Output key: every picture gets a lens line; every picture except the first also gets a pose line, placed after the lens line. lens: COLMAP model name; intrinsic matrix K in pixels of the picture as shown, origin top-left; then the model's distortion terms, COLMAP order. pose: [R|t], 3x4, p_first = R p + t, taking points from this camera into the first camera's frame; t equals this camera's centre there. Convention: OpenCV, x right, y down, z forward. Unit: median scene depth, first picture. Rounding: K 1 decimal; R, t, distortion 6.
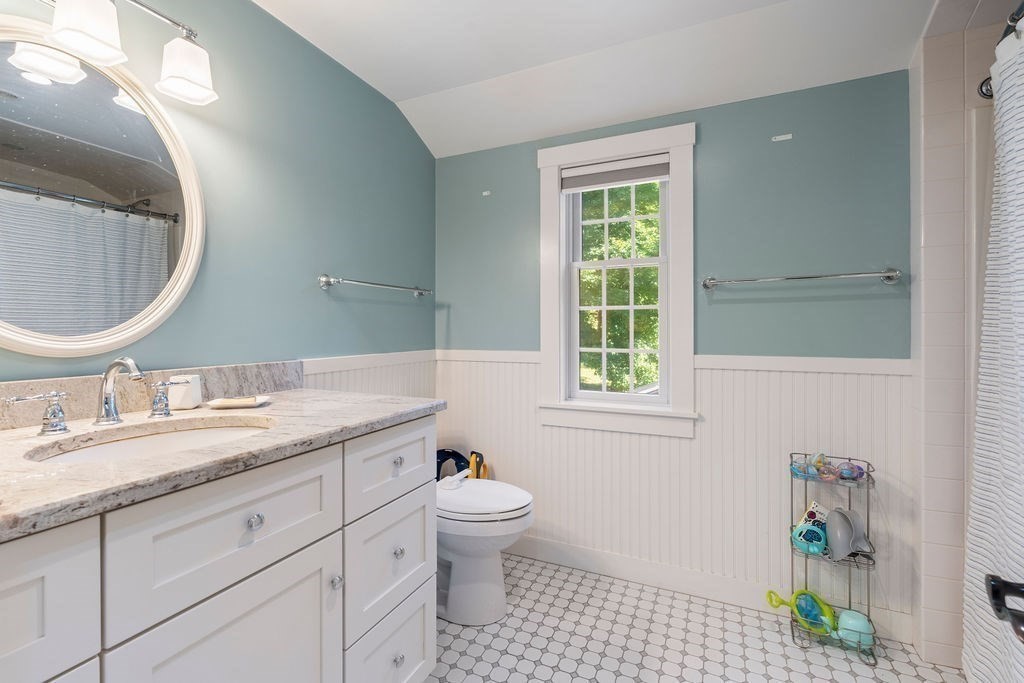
lens RADIAL K [[456.5, 0, 508.6], [0, 456.5, 330.8], [0, 0, 1]] dist [0.000559, -0.000149]
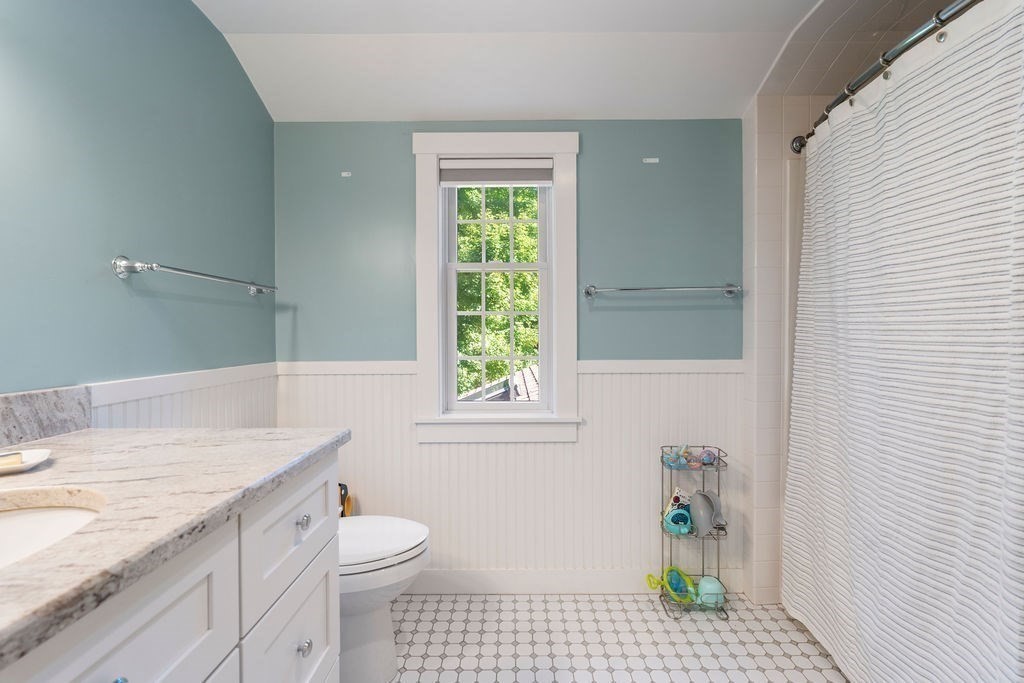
lens RADIAL K [[452.5, 0, 512.0], [0, 452.5, 341.5], [0, 0, 1]] dist [-0.001938, 0.000411]
pose [[0.907361, -0.009051, 0.420254, -0.171858], [0.004767, 0.999925, 0.011243, -0.002113], [-0.420325, -0.008199, 0.907337, 0.158891]]
